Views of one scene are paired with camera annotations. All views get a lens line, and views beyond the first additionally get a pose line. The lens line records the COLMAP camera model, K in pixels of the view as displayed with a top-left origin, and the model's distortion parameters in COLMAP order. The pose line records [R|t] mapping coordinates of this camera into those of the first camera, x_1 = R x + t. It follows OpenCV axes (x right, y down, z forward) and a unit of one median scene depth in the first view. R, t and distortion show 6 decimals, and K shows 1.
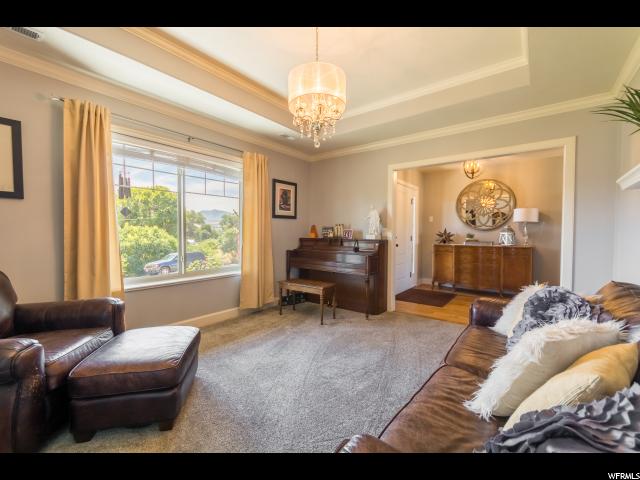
lens RADIAL K [[276.3, 0, 320.0], [0, 276.3, 240.0], [0, 0, 1]] dist [0.000024, 0.000057]
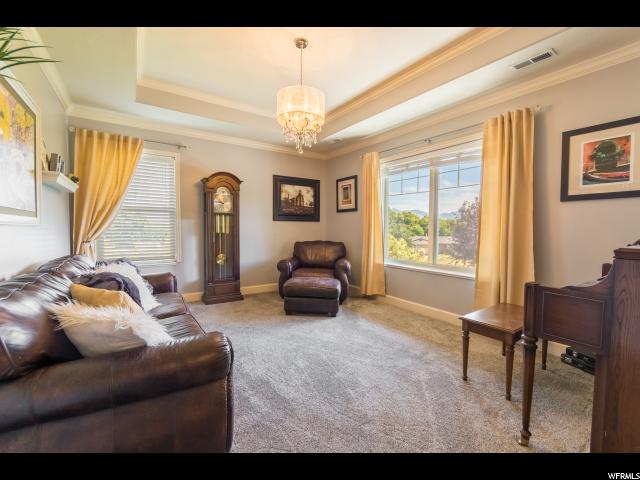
lens RADIAL K [[276.3, 0, 320.0], [0, 276.3, 240.0], [0, 0, 1]] dist [0.000024, 0.000057]
pose [[-0.303132, 0.035122, -0.952301, 0.913942], [-0.036726, 0.998148, 0.048503, -0.015226], [0.952241, 0.049677, -0.301281, 1.192341]]
